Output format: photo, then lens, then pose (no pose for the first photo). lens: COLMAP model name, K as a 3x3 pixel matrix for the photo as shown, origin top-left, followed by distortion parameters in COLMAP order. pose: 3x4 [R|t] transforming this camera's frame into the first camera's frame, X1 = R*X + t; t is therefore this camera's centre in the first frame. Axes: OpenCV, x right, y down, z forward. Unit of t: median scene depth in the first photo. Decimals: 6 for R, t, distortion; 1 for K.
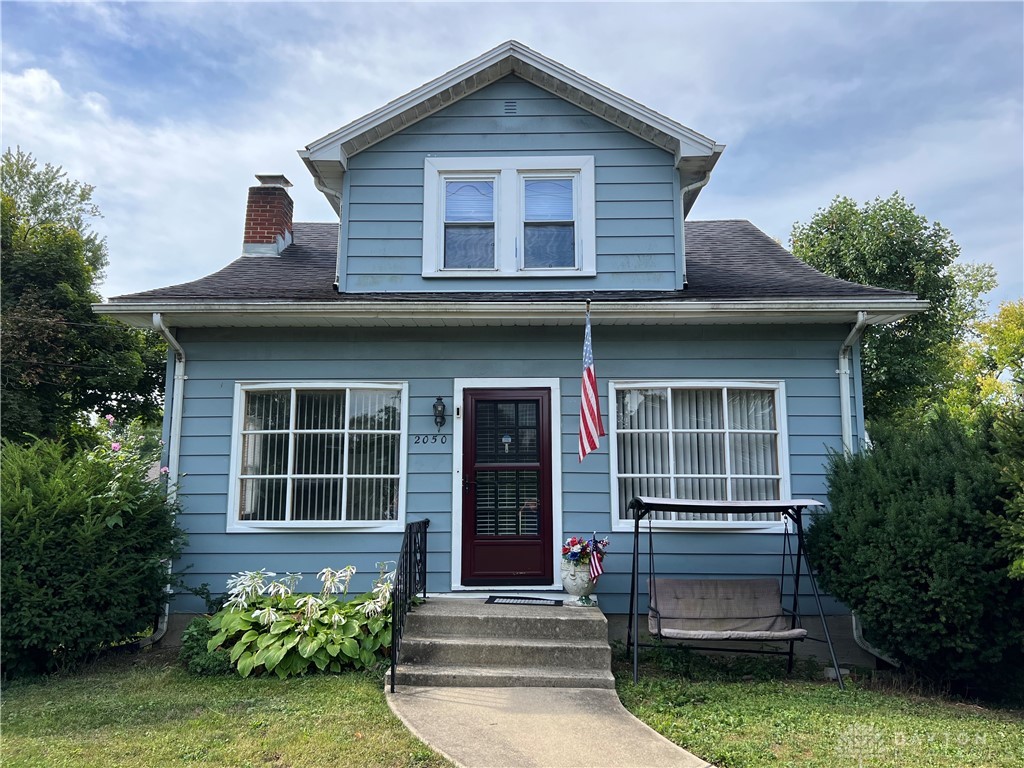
lens RADIAL K [[774.8, 0, 522.1], [0, 774.8, 377.2], [0, 0, 1]] dist [0.077971, -0.092234]
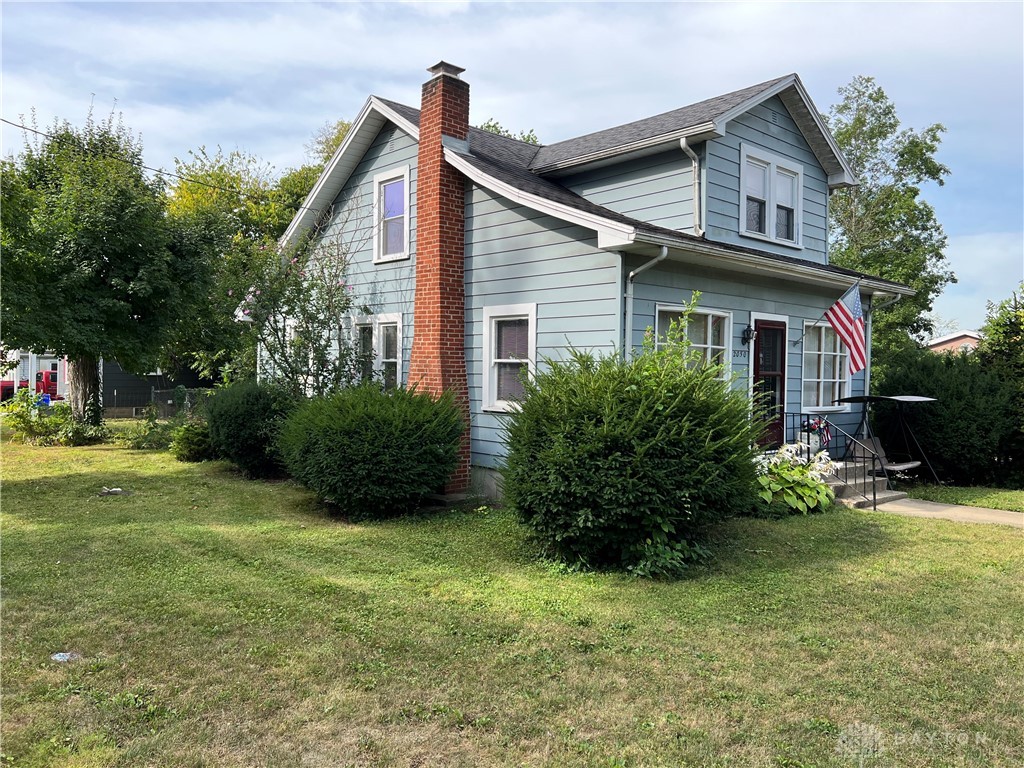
lens RADIAL K [[783.6, 0, 512.7], [0, 783.6, 369.5], [0, 0, 1]] dist [0.001183, -0.000708]
pose [[0.726657, 0.014094, 0.686856, -1.389866], [-0.127283, 0.985242, 0.114442, -0.002659], [-0.675106, -0.170585, 0.717727, 0.248312]]
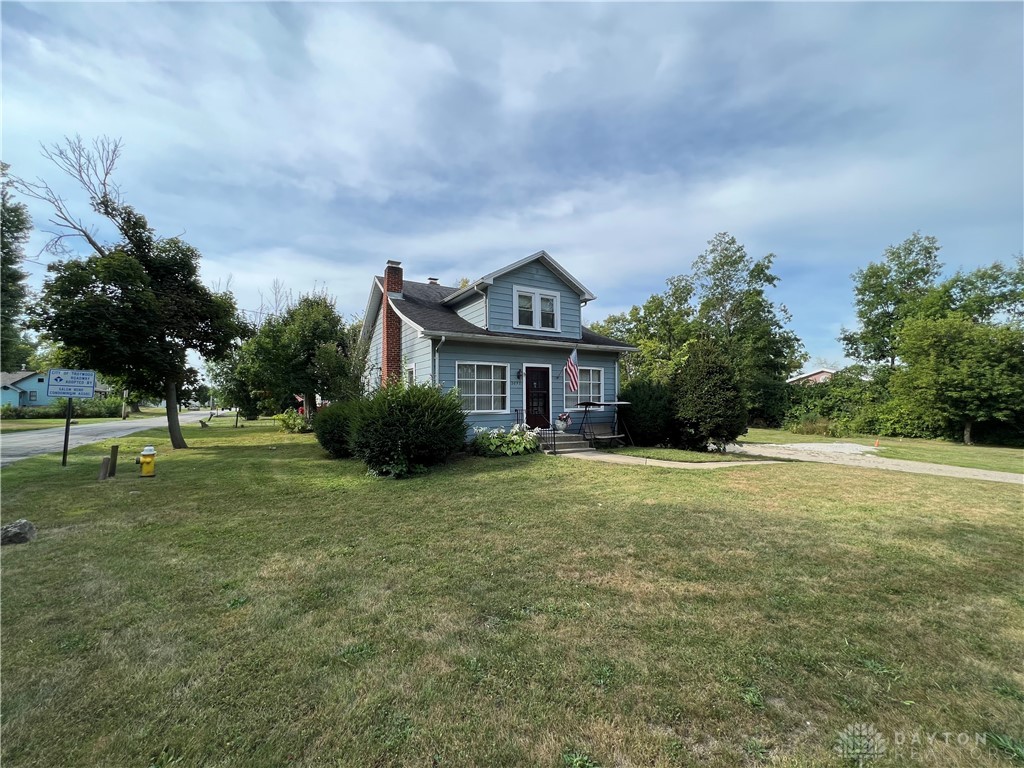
lens RADIAL K [[413.5, 0, 512.0], [0, 413.5, 384.0], [0, 0, 1]] dist [0.001048, 0.000029]
pose [[0.850264, 0.016519, 0.526098, -0.969428], [-0.080386, 0.991858, 0.098774, -0.073686], [-0.520182, -0.126275, 0.844668, -0.346010]]
